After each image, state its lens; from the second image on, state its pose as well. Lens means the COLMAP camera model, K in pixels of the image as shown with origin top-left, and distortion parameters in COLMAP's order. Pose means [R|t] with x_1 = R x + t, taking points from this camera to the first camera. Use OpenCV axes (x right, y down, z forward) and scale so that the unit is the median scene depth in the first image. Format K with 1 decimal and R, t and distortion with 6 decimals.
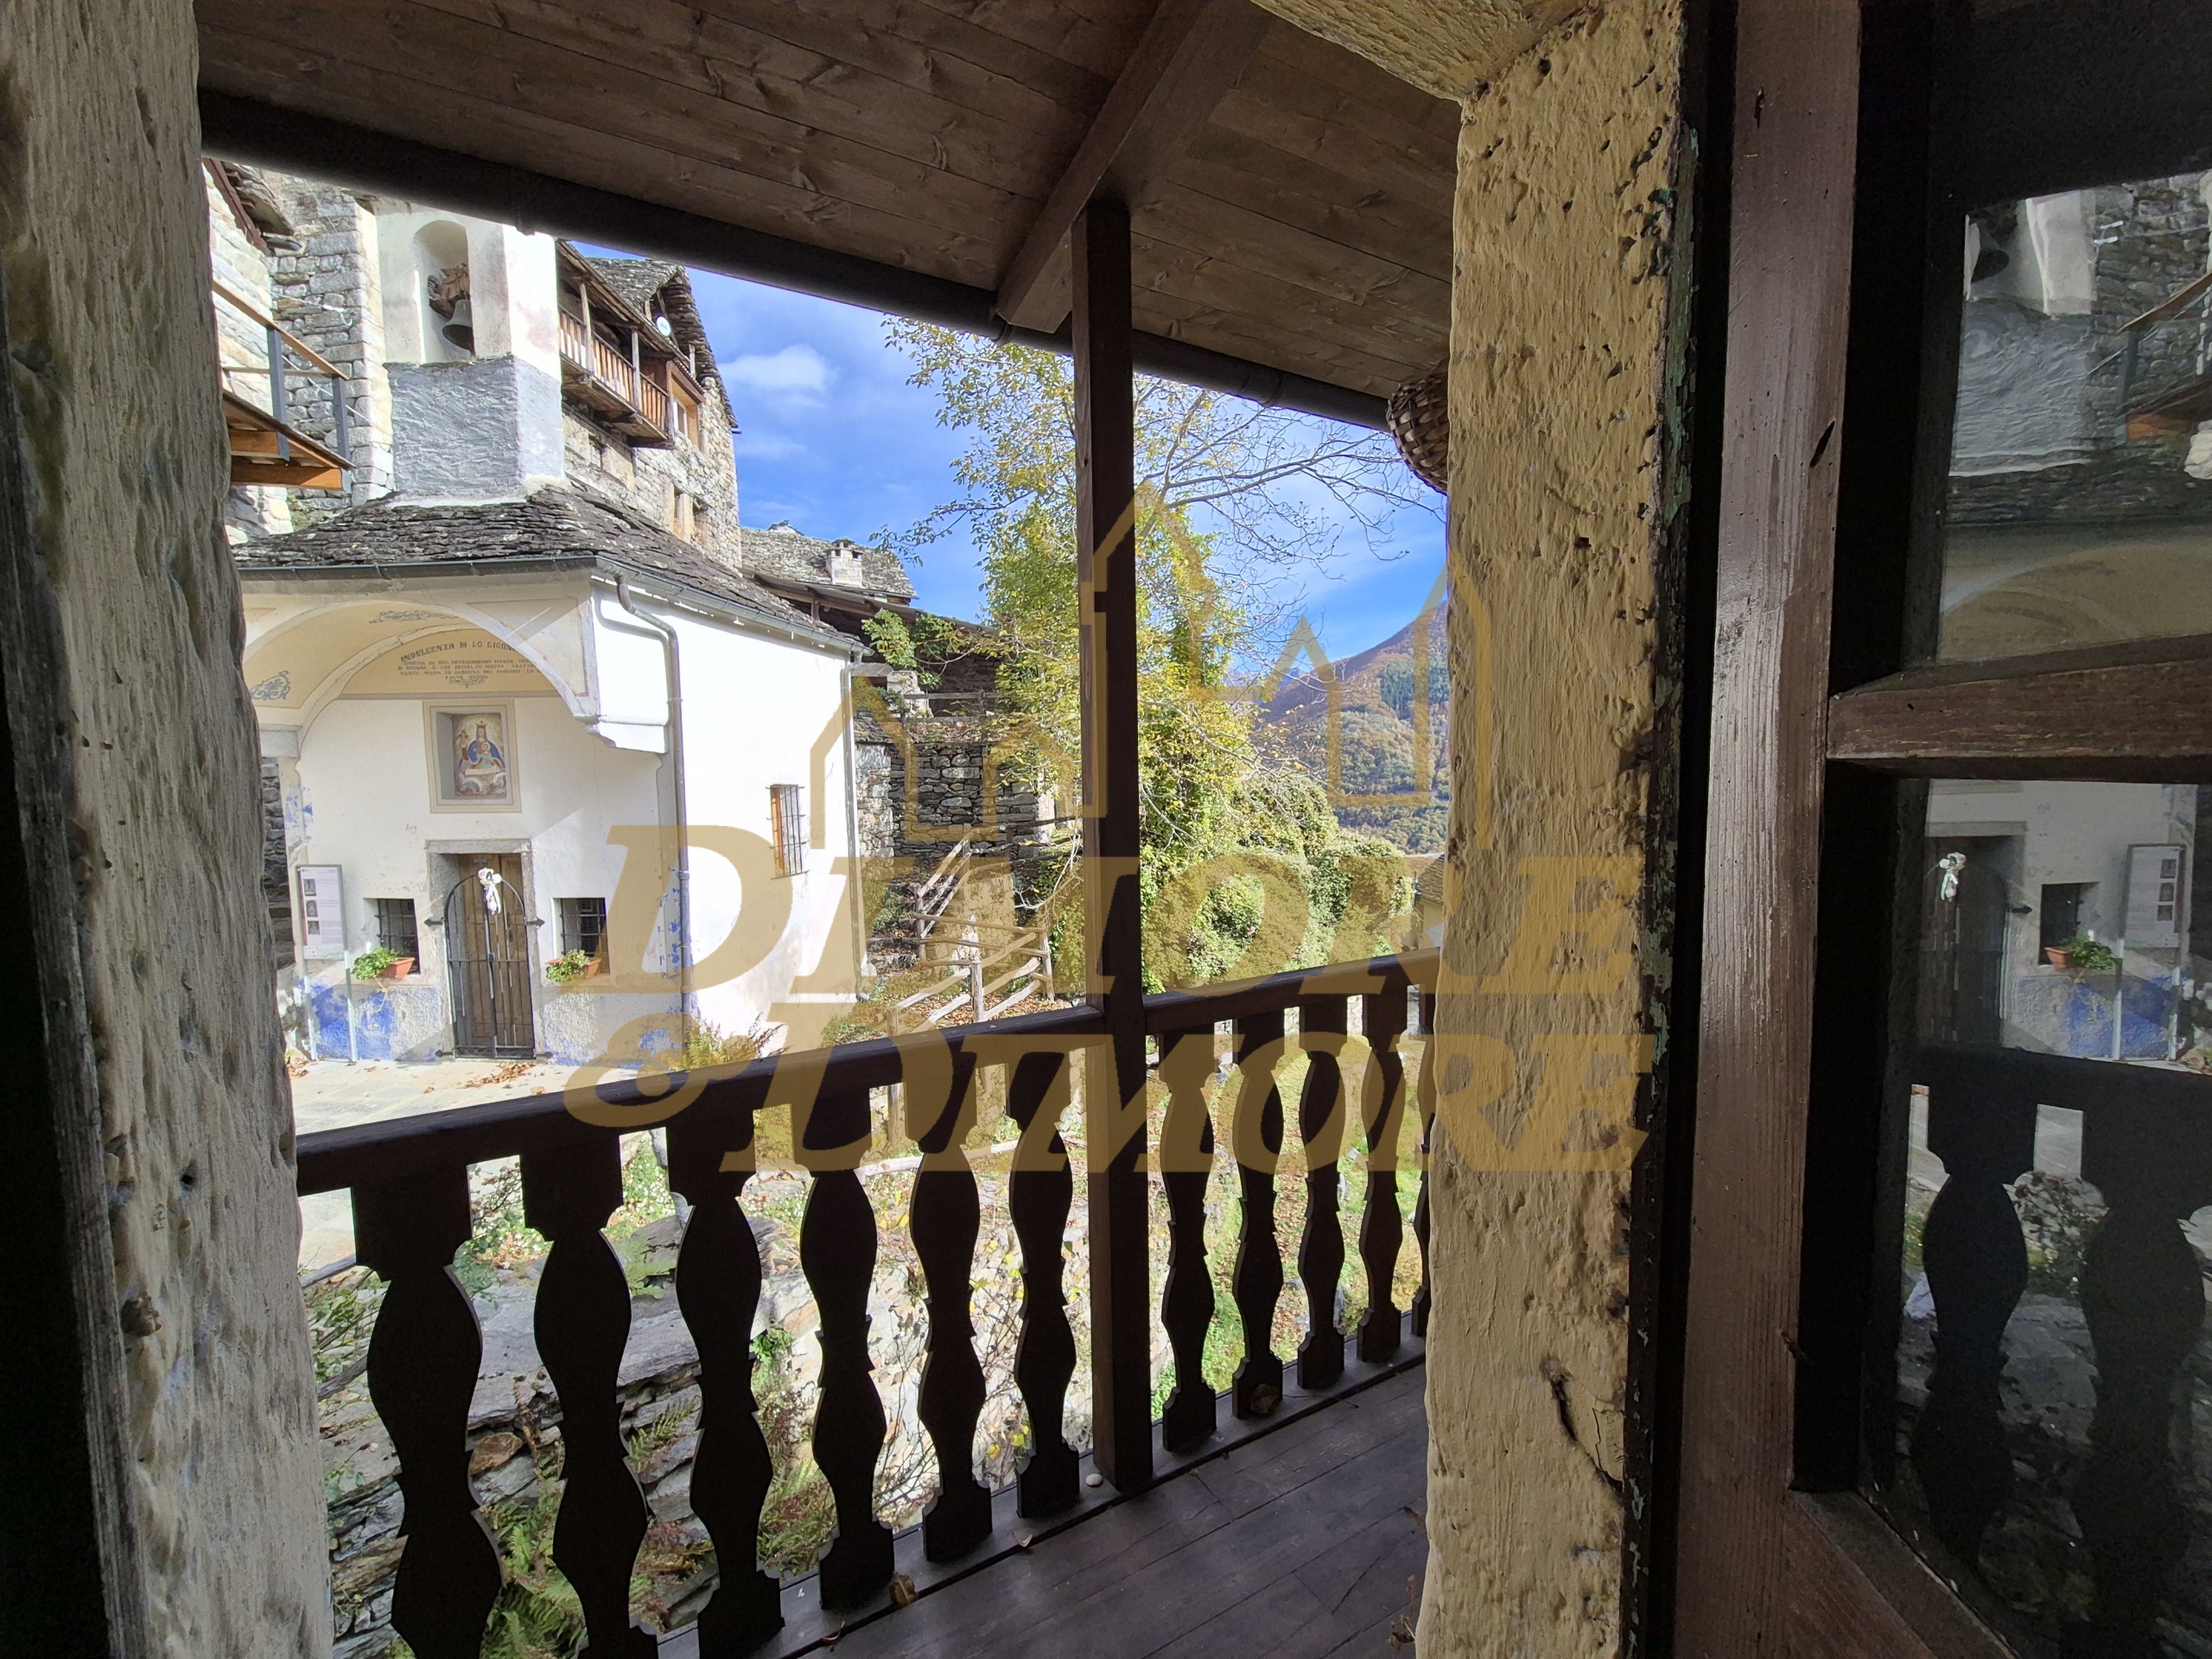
lens RADIAL K [[907.5, 0, 1113.1], [0, 907.5, 849.6], [0, 0, 1]] dist [0.001894, -0.002153]
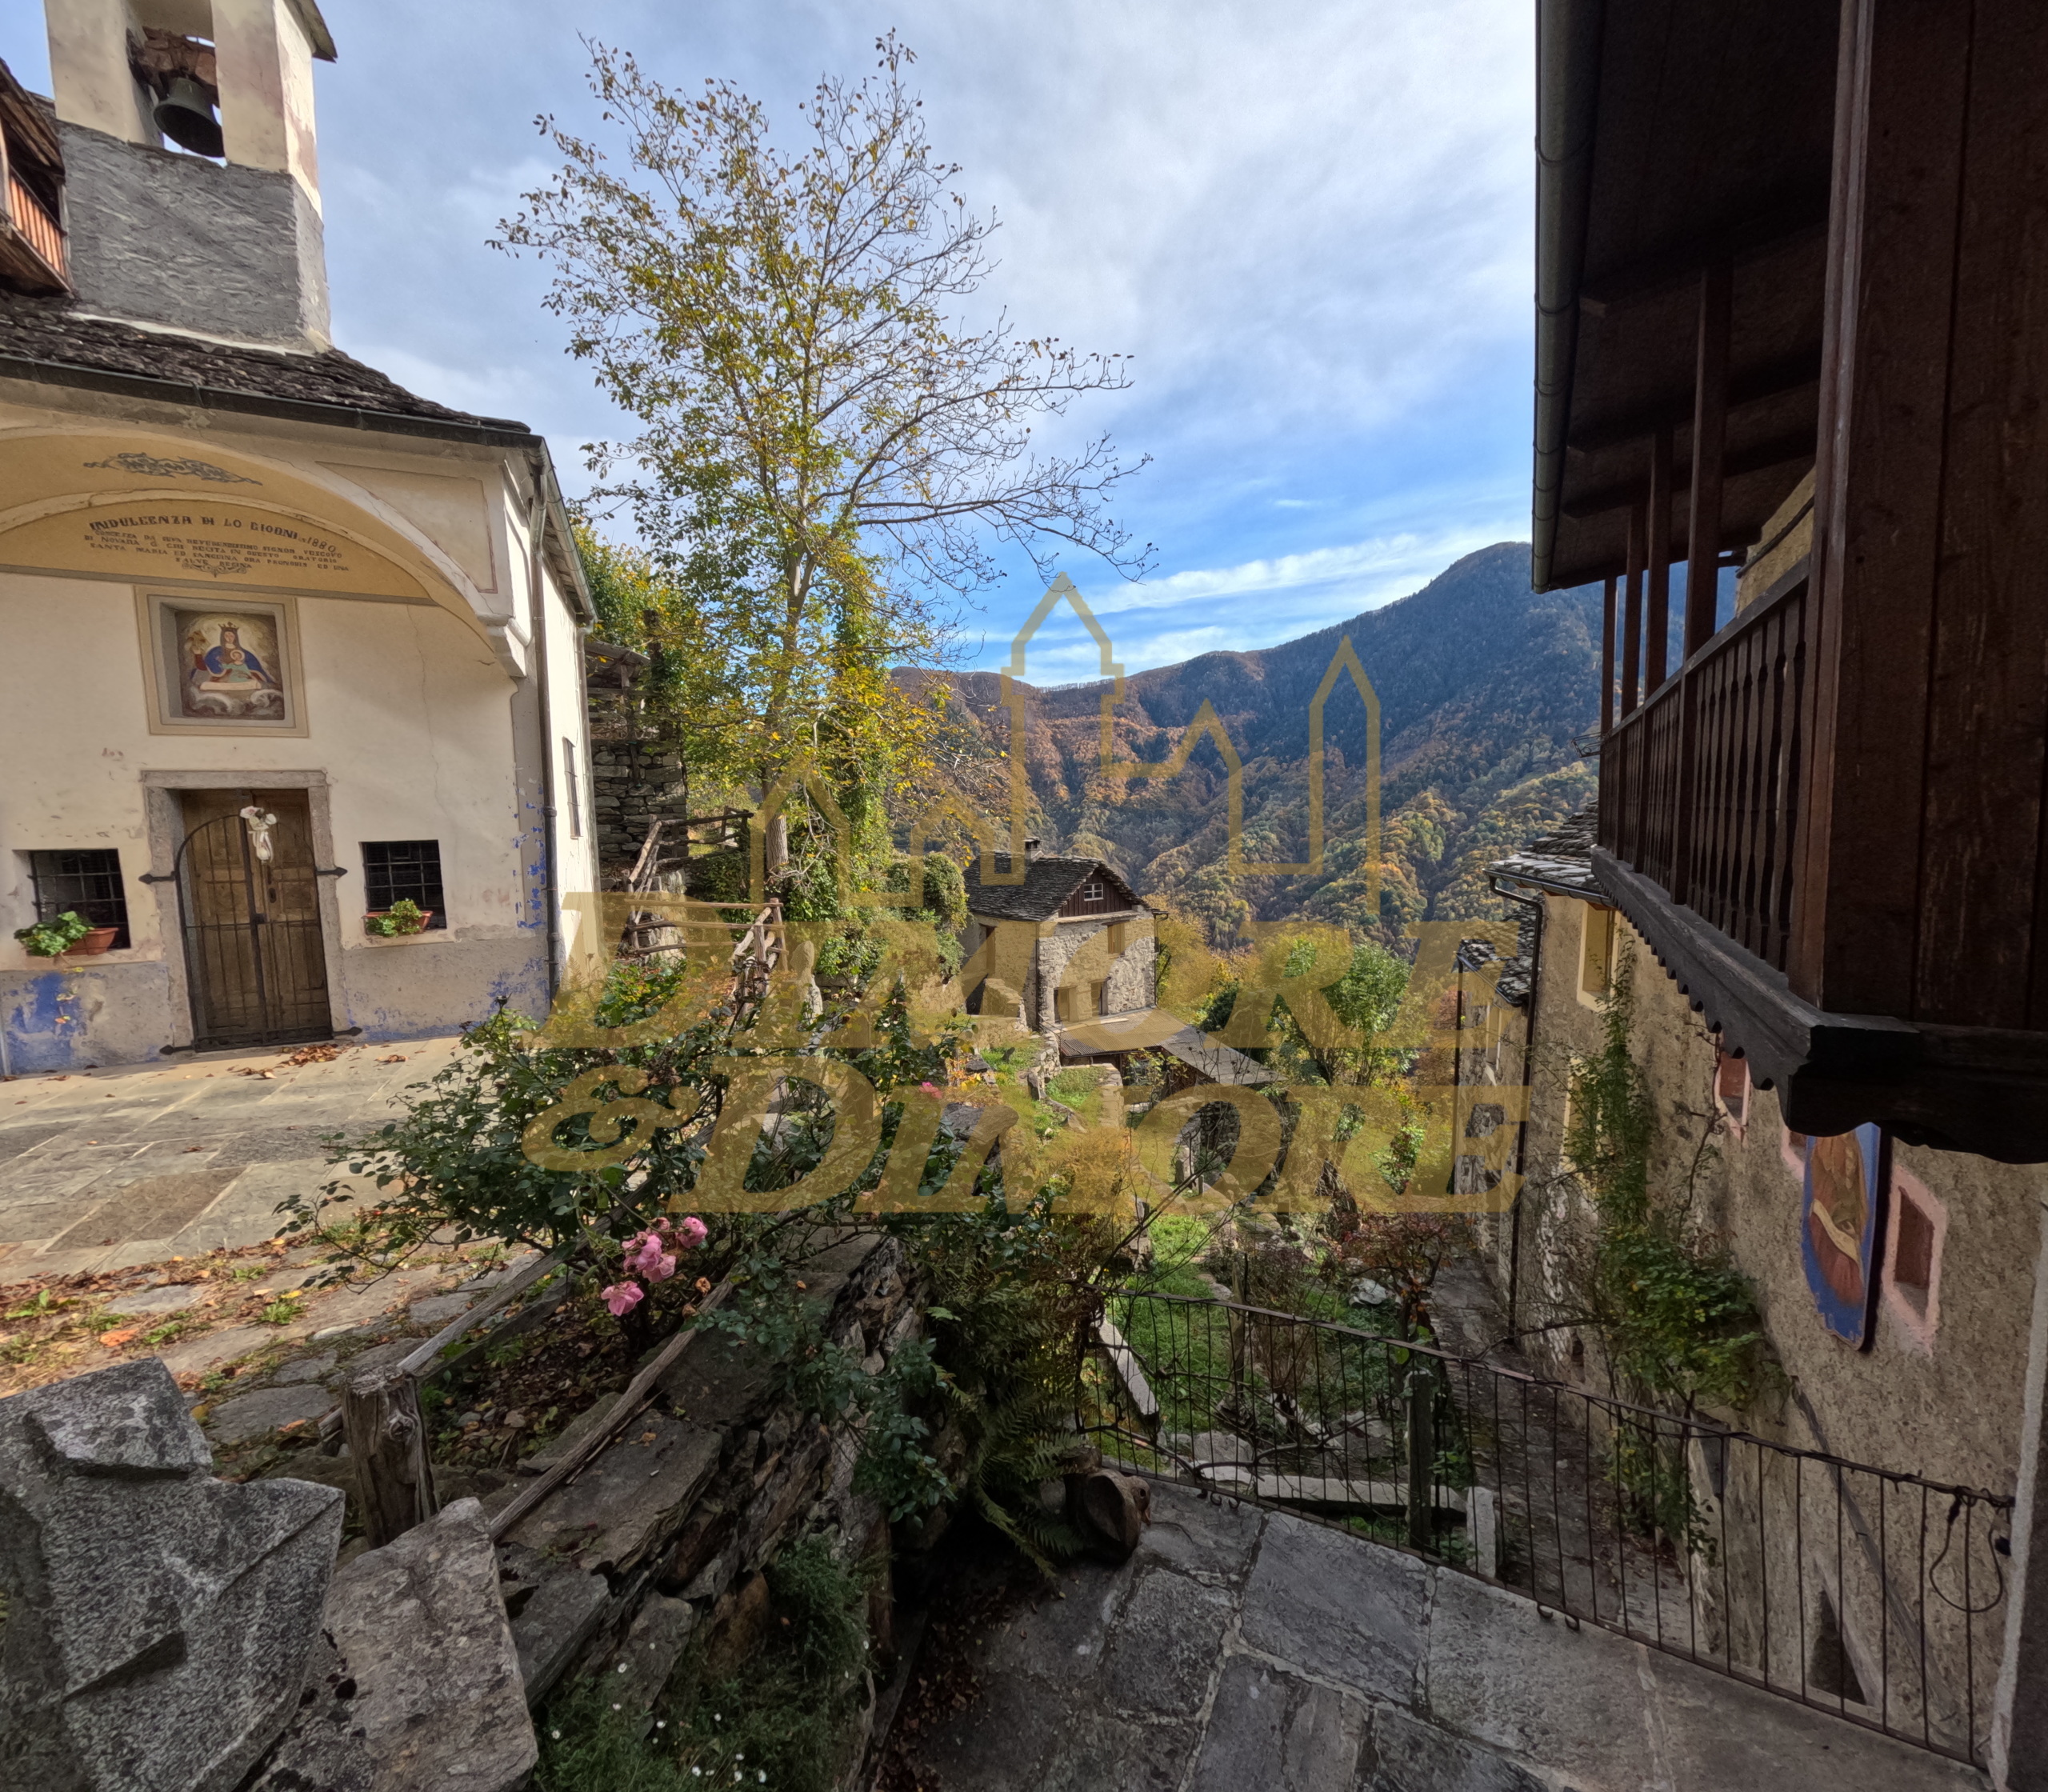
lens RADIAL K [[833.0, 0, 1020.6], [0, 833.0, 890.5], [0, 0, 1]] dist [0.000703, 0.000750]
pose [[0.874481, -0.044334, 0.483029, -0.452421], [0.047517, 0.998854, 0.005652, 0.121954], [-0.482726, 0.018010, 0.875586, 0.028709]]
